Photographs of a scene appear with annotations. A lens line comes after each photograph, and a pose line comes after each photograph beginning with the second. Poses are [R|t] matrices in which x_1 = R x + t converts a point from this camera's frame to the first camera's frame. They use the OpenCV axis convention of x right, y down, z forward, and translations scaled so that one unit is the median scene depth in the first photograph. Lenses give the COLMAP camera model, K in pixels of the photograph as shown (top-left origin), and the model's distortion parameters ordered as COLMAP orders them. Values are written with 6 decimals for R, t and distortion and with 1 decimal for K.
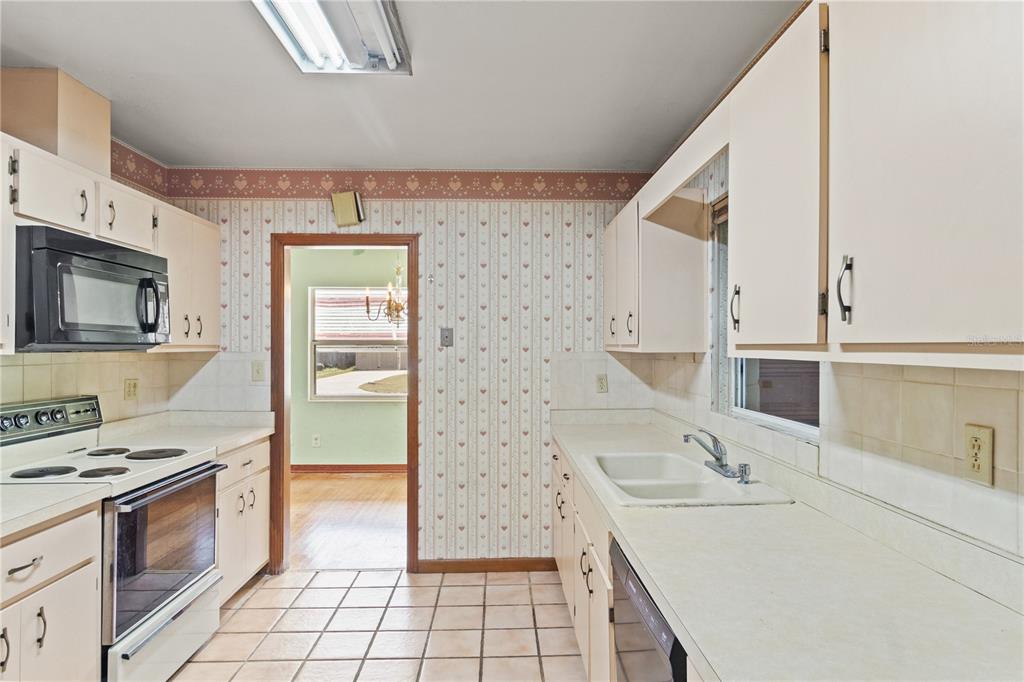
lens RADIAL K [[581.9, 0, 518.8], [0, 581.9, 348.6], [0, 0, 1]] dist [0.004992, 0.000794]
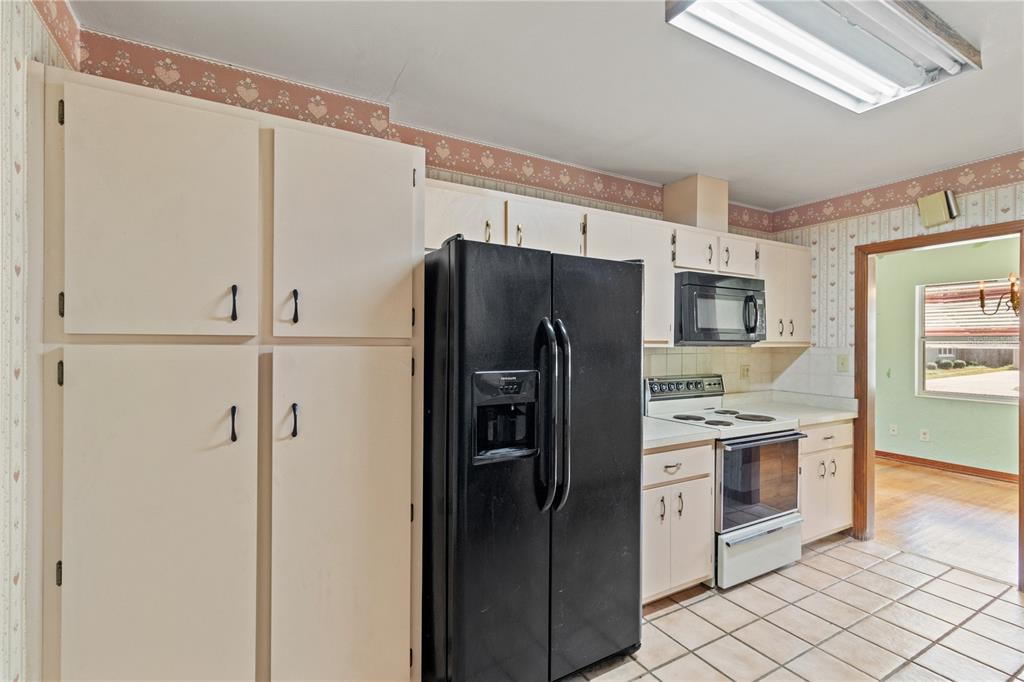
lens RADIAL K [[477.5, 0, 518.1], [0, 477.5, 344.1], [0, 0, 1]] dist [0.000410, 0.000434]
pose [[0.469655, 0.003578, -0.882843, 0.111896], [-0.004288, 0.999989, 0.001772, -0.000061], [0.882840, 0.002954, 0.469665, -0.050994]]
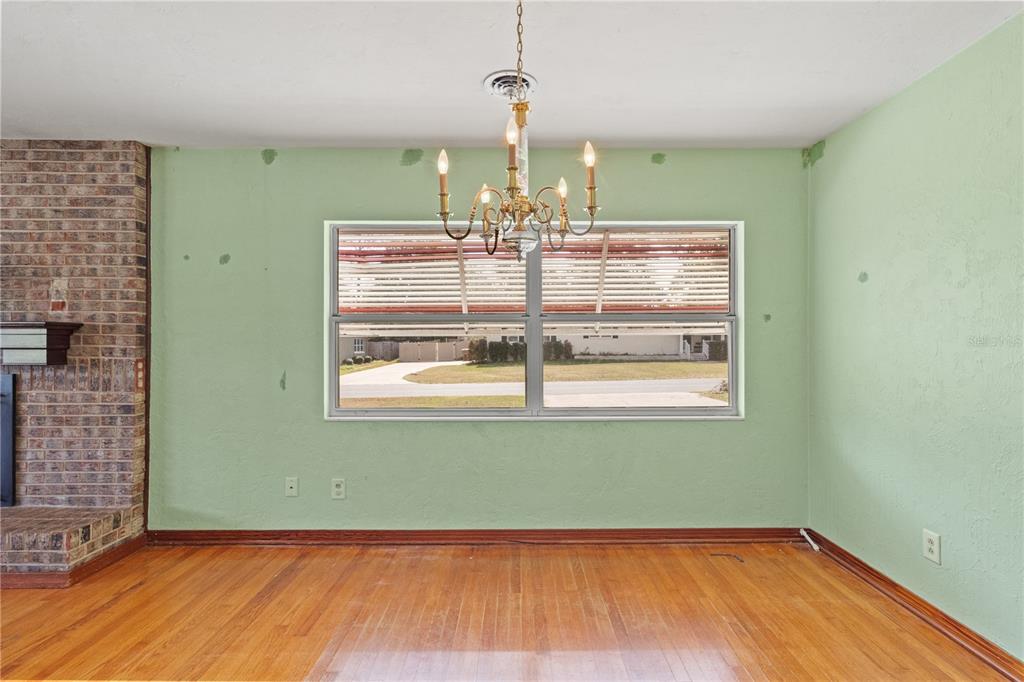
lens RADIAL K [[477.5, 0, 518.1], [0, 477.5, 344.1], [0, 0, 1]] dist [0.000410, 0.000434]
pose [[0.999601, -0.001367, -0.028214, -0.304238], [0.001361, 0.999999, -0.000227, 0.031575], [0.028214, 0.000189, 0.999602, 1.035966]]
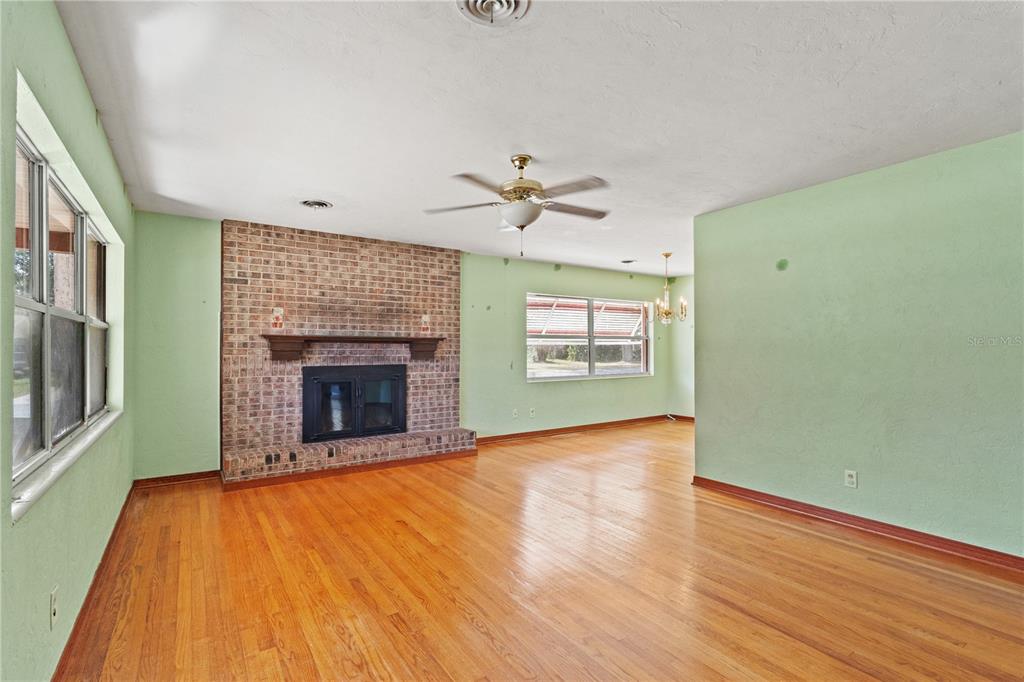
lens RADIAL K [[477.5, 0, 518.1], [0, 477.5, 344.1], [0, 0, 1]] dist [0.000410, 0.000434]
pose [[0.843591, 0.000392, 0.536986, -1.828167], [0.005618, 0.999939, -0.009555, 0.032649], [-0.536956, 0.011077, 0.843537, 0.244158]]
